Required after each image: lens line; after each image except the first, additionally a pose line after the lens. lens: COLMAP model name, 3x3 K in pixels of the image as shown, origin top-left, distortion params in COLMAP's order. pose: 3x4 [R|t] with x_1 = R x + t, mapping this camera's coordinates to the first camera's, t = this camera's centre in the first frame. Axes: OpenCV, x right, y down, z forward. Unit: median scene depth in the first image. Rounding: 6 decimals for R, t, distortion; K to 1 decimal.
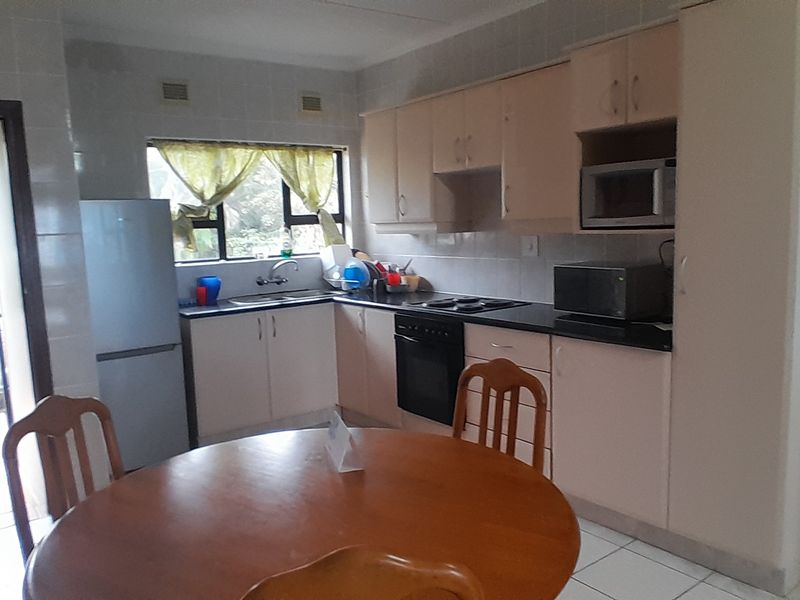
lens RADIAL K [[660.3, 0, 396.0], [0, 660.3, 304.8], [0, 0, 1]] dist [0.013778, -0.031091]
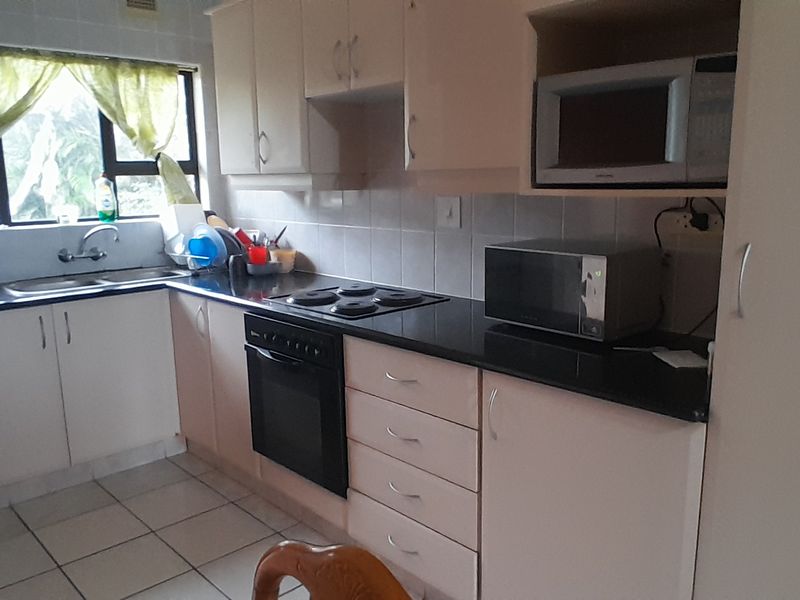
lens RADIAL K [[660.3, 0, 404.3], [0, 660.3, 301.6], [0, 0, 1]] dist [0.013778, -0.031091]
pose [[0.991721, -0.003407, 0.128369, 0.068477], [-0.003870, 0.998401, 0.056393, -0.034263], [-0.128356, -0.056423, 0.990122, 0.320900]]
